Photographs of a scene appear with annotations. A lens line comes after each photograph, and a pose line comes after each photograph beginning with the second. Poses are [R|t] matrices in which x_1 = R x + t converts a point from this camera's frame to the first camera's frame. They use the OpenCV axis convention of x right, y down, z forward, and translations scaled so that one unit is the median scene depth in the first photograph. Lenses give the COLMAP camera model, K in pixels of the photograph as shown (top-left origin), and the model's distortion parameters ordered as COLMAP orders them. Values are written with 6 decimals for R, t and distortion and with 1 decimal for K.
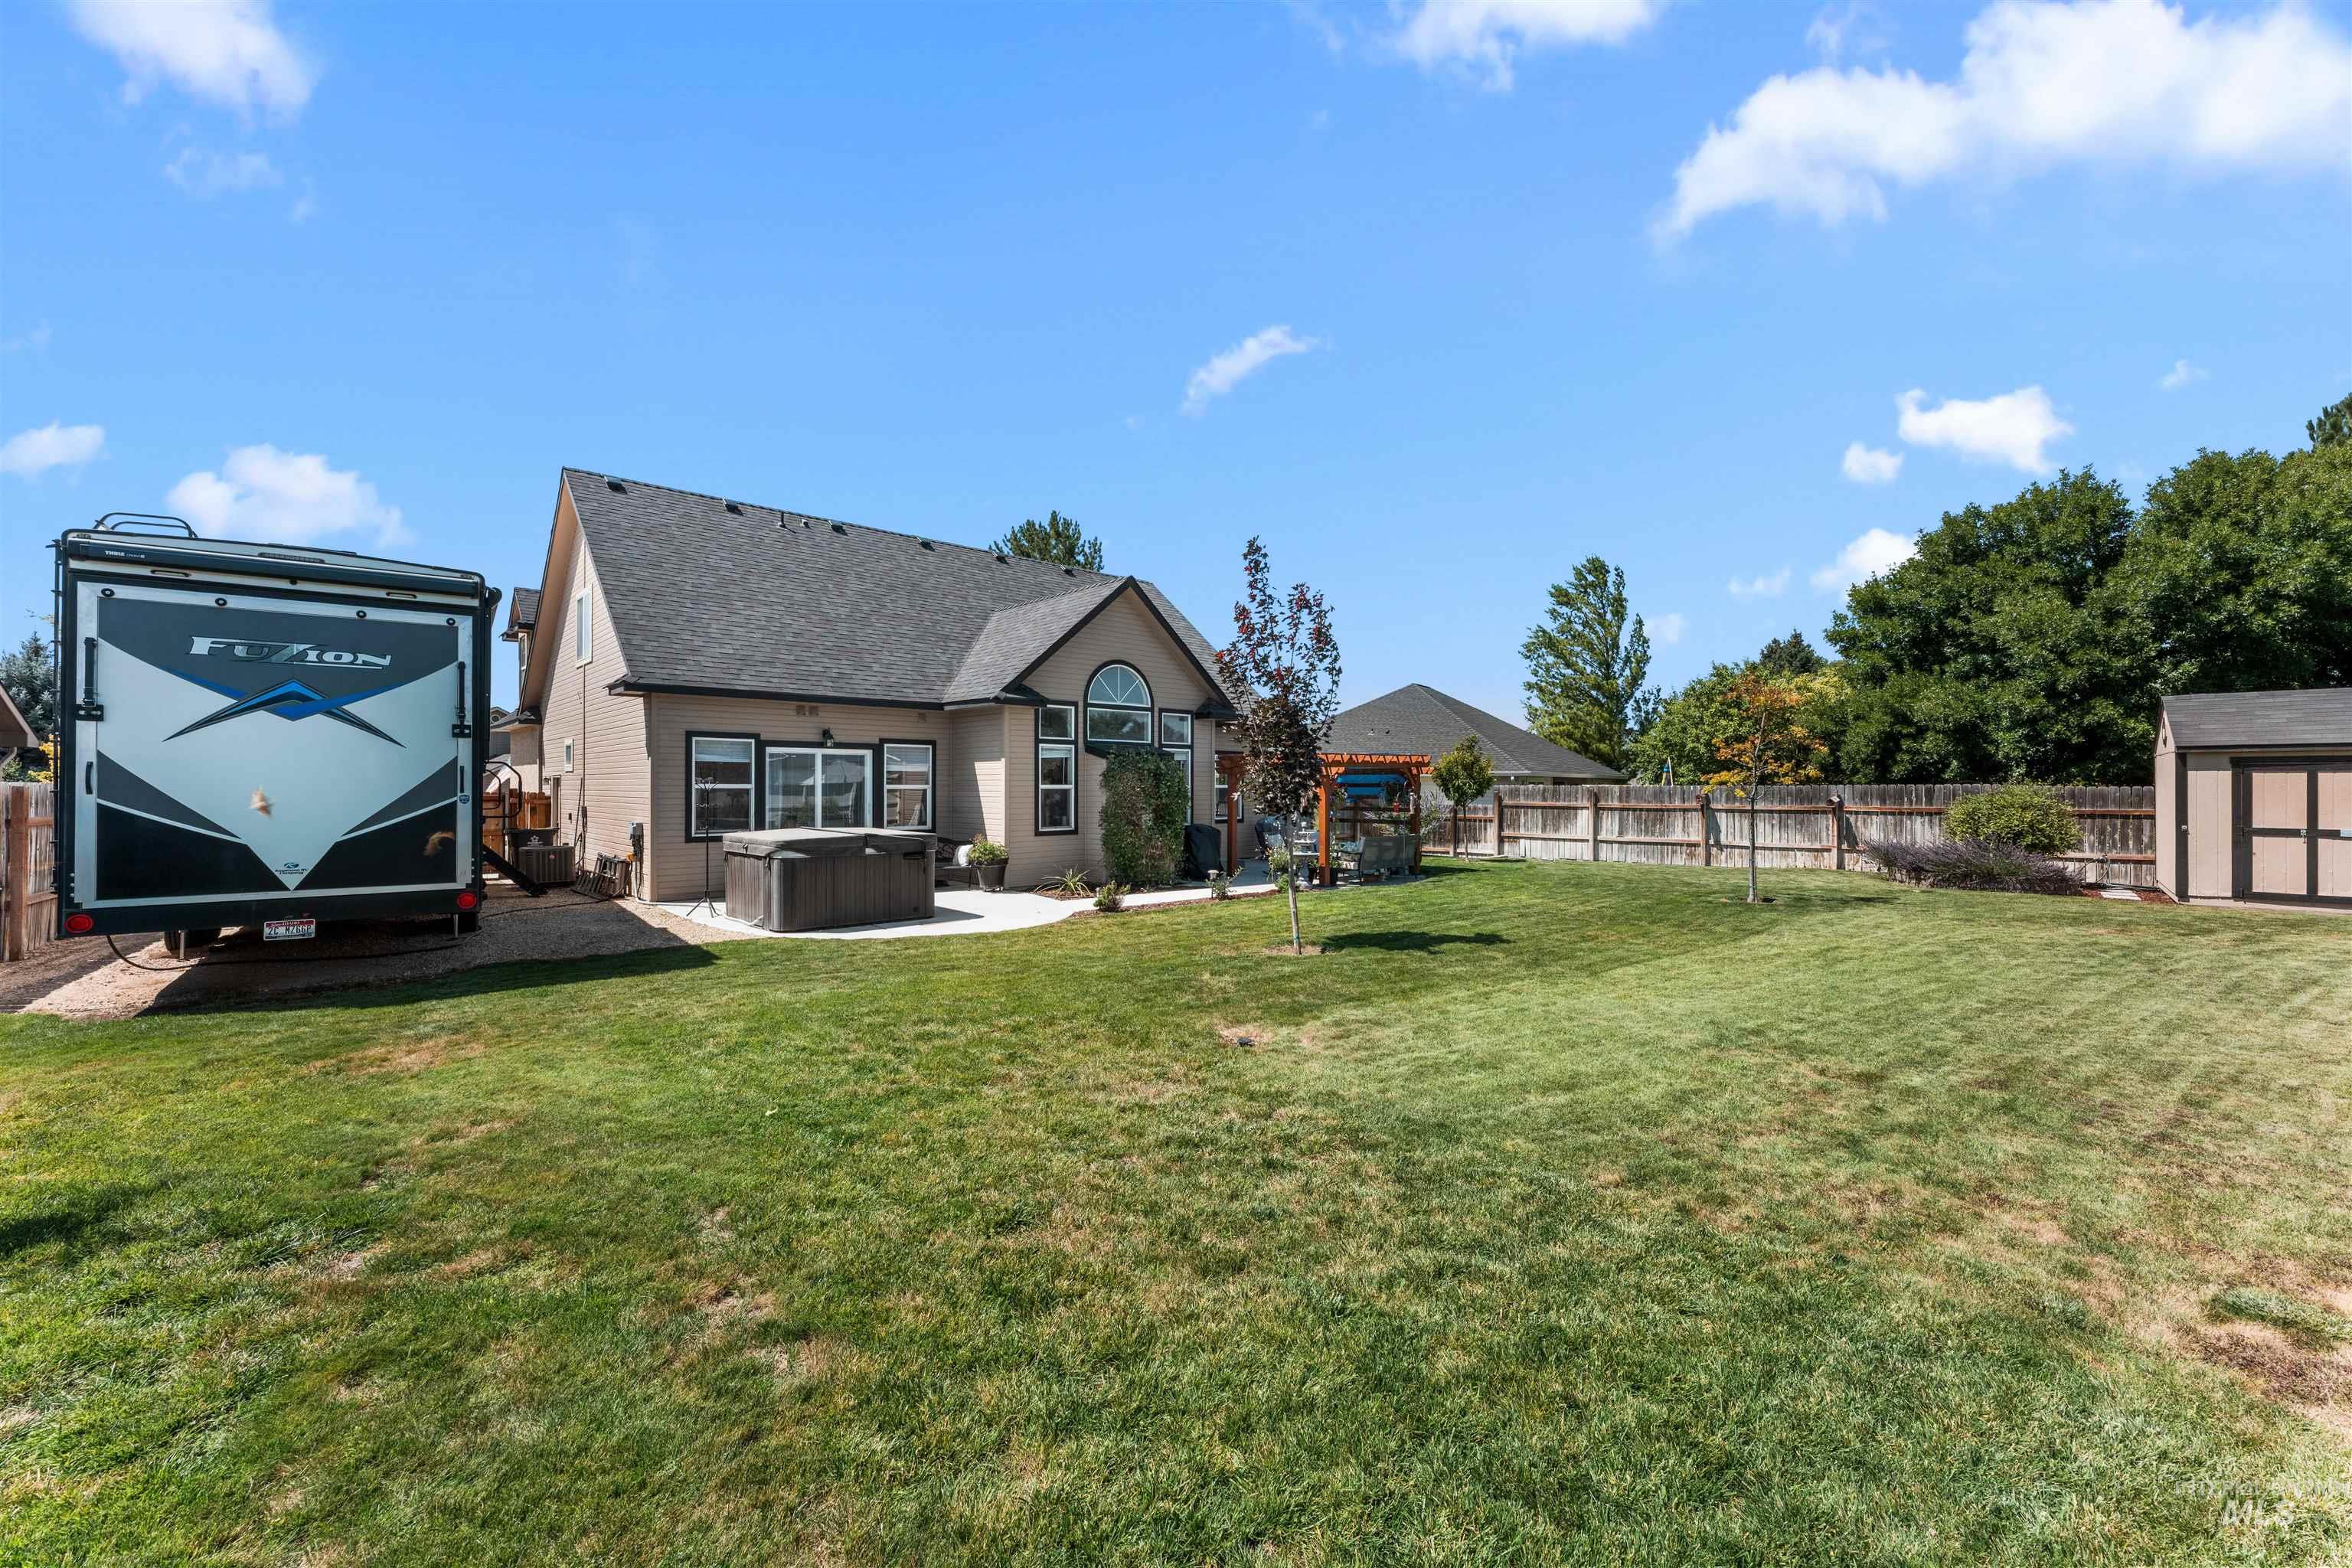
lens RADIAL K [[936.9, 0, 1176.0], [0, 936.9, 784.0], [0, 0, 1]] dist [0.003475, 0.000039]
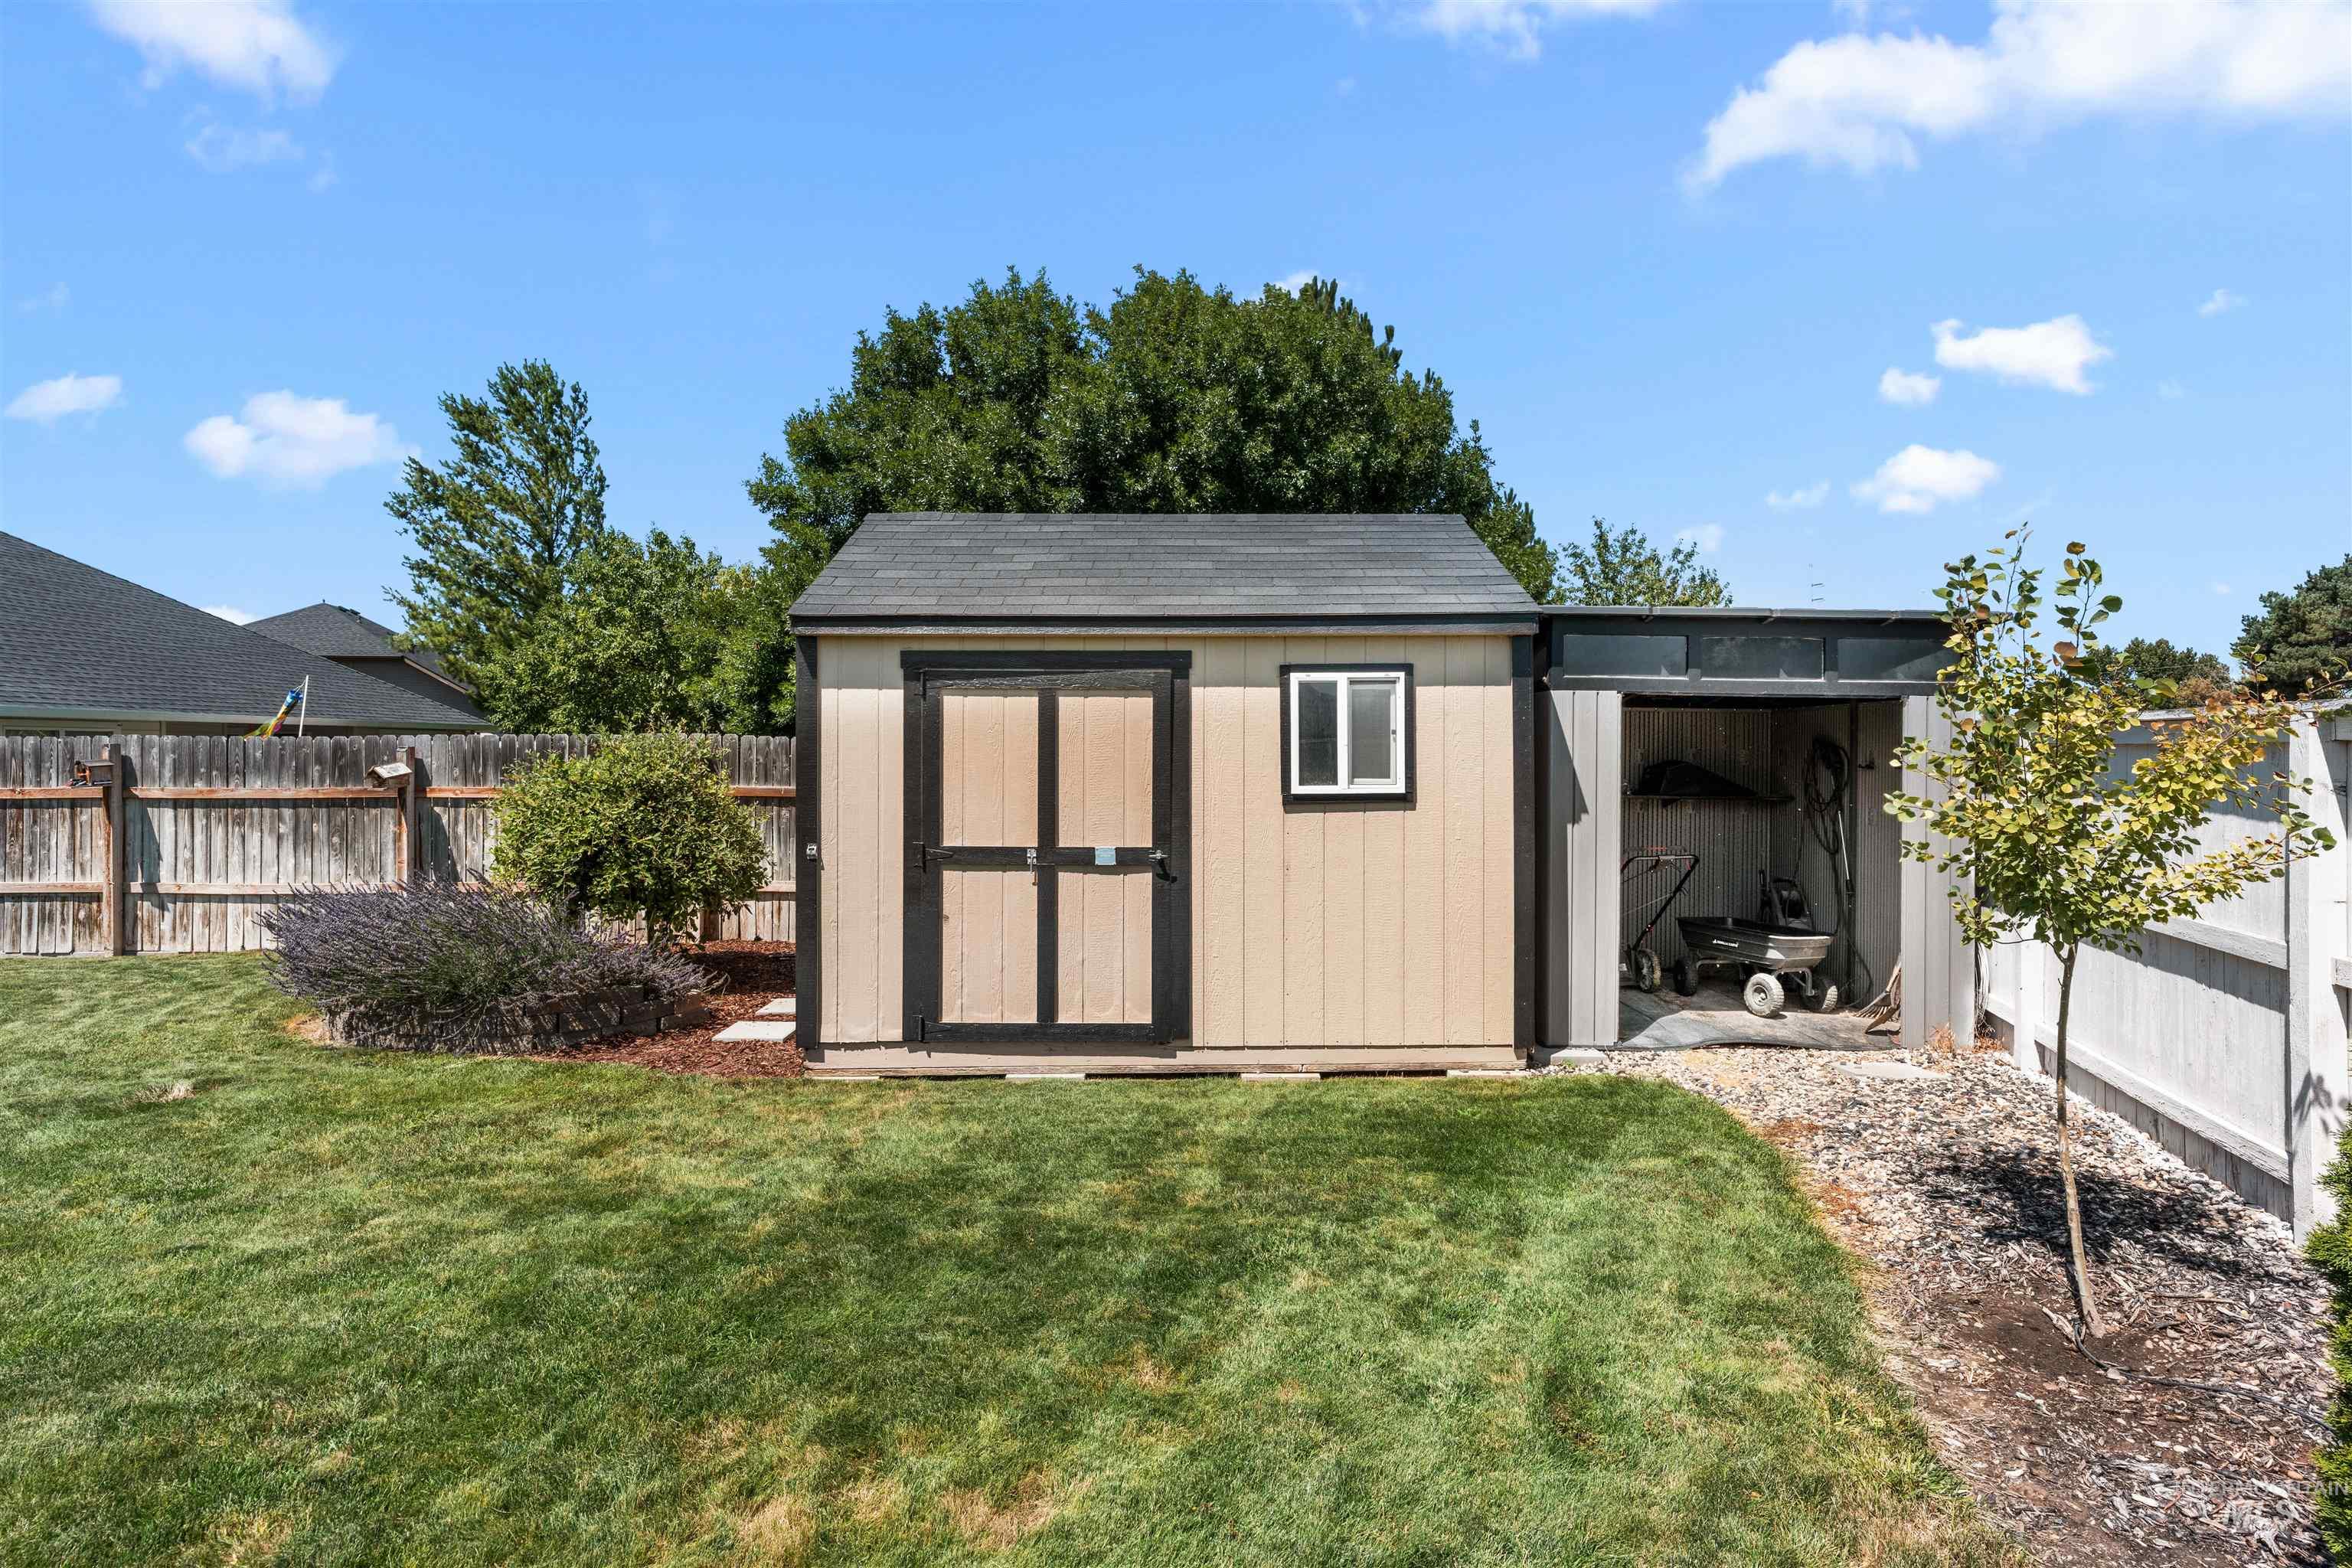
lens RADIAL K [[1239.6, 0, 1184.7], [0, 1239.6, 743.8], [0, 0, 1]] dist [0.000614, 0.000088]
pose [[0.724457, 0.000962, 0.689319, 0.583944], [-0.001433, 0.999999, 0.000110, 0.004384], [-0.689319, -0.001067, 0.724457, 0.390416]]
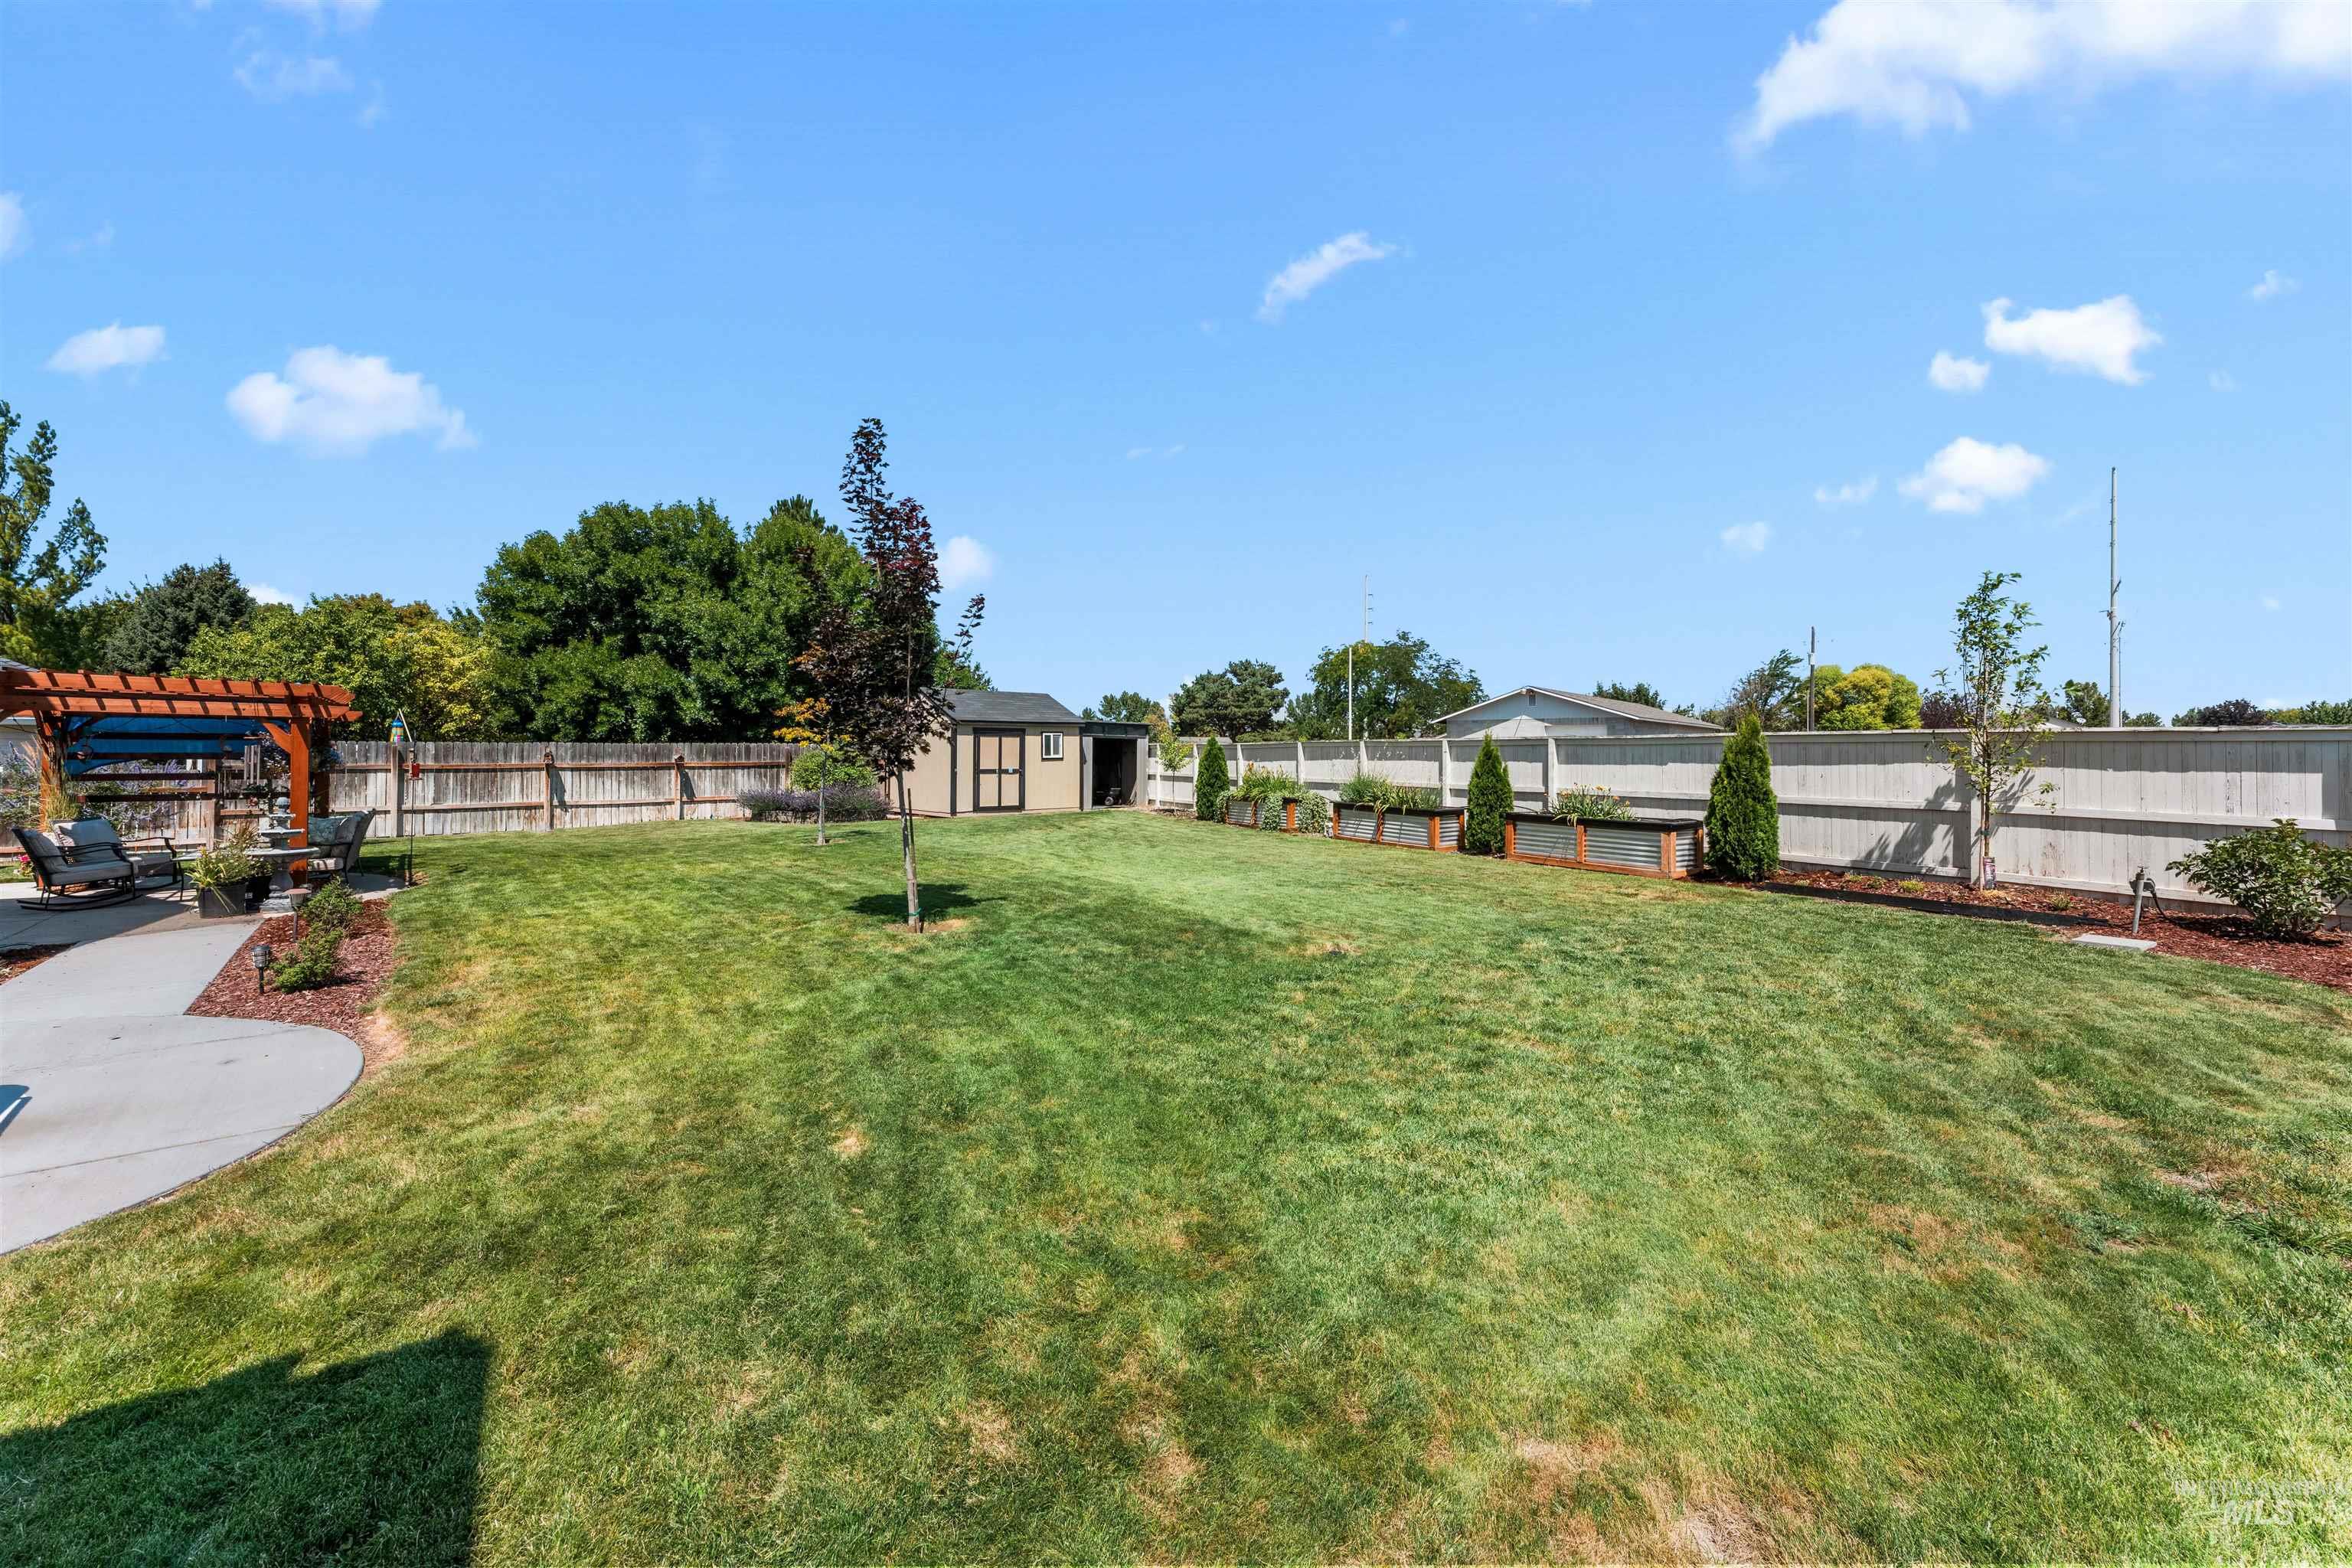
lens RADIAL K [[912.3, 0, 1190.0], [0, 912.3, 747.9], [0, 0, 1]] dist [0.000647, -0.000275]
pose [[0.080561, 0.003395, 0.996744, -0.315729], [-0.005264, 0.999982, -0.002981, 0.007143], [-0.996736, -0.005007, 0.080577, 0.322166]]
